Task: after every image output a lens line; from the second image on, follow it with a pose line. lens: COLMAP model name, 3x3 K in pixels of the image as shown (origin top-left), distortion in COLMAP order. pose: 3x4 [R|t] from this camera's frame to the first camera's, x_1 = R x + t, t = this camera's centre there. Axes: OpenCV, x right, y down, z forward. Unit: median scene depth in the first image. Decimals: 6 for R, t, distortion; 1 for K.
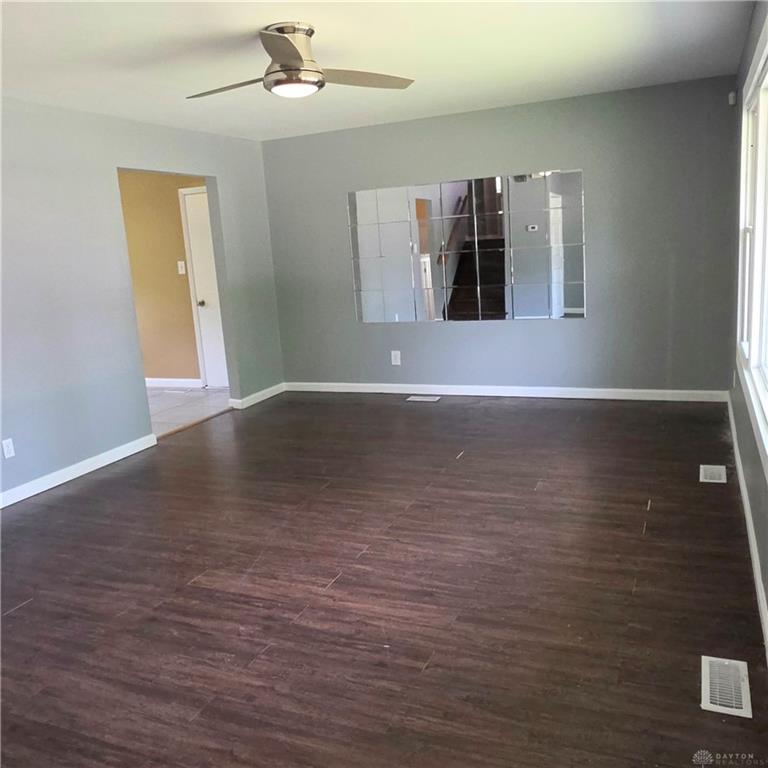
lens RADIAL K [[709.0, 0, 384.4], [0, 709.0, 380.6], [0, 0, 1]] dist [-0.007081, 0.000000]
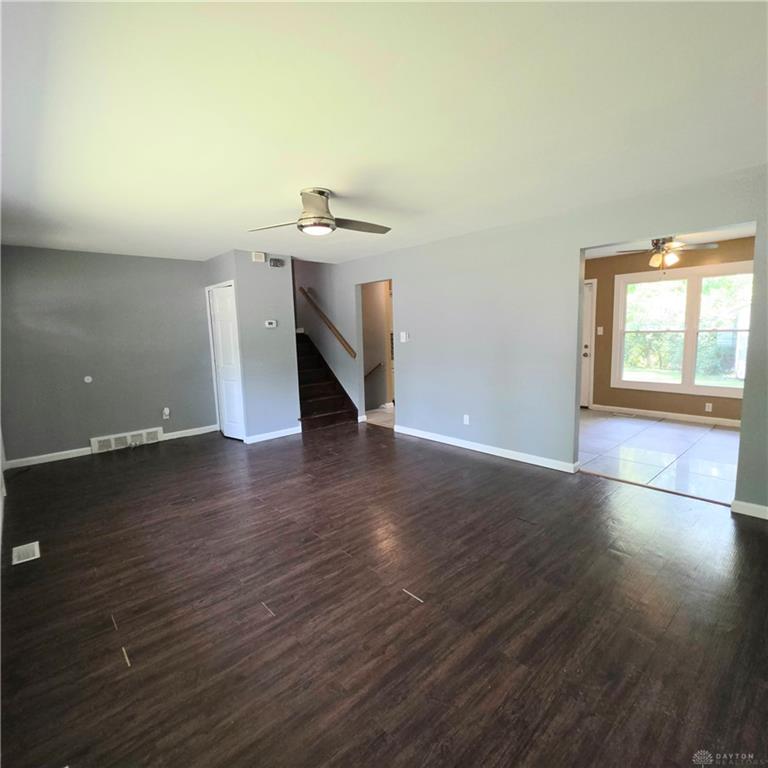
lens RADIAL K [[413.1, 0, 384.2], [0, 413.1, 384.6], [0, 0, 1]] dist [-0.000591, 0.002593]
pose [[-0.418334, 0.193330, -0.887480, 0.671011], [-0.116065, 0.957697, 0.263336, -0.331799], [0.900847, 0.213168, -0.378198, 1.509636]]
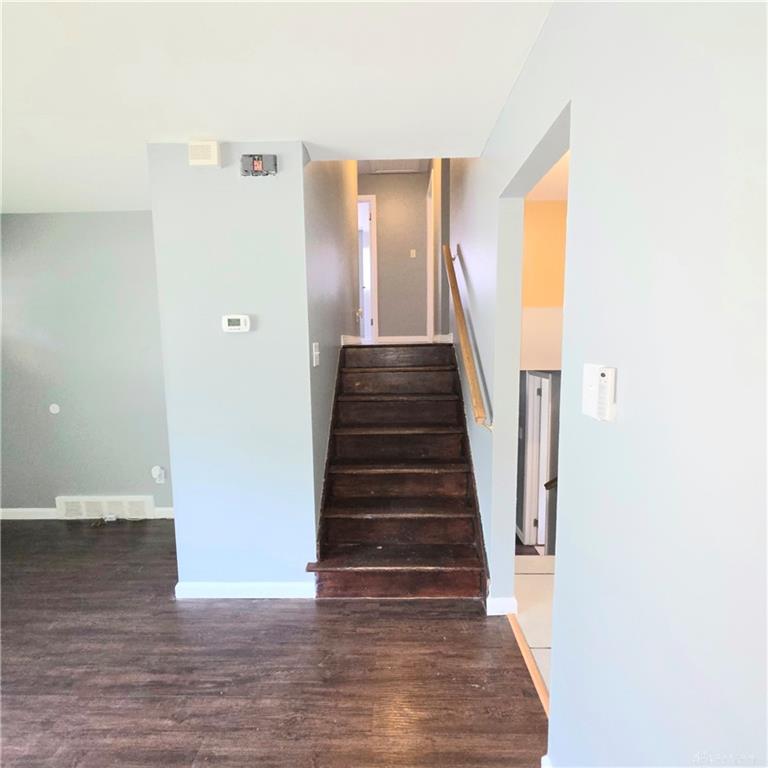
lens RADIAL K [[413.1, 0, 382.6], [0, 413.1, 381.2], [0, 0, 1]] dist [-0.000591, 0.002593]
pose [[-0.926243, 0.107187, -0.361365, 0.247061], [-0.002919, 0.956646, 0.291238, -0.282553], [0.376916, 0.270812, -0.885774, 1.382480]]
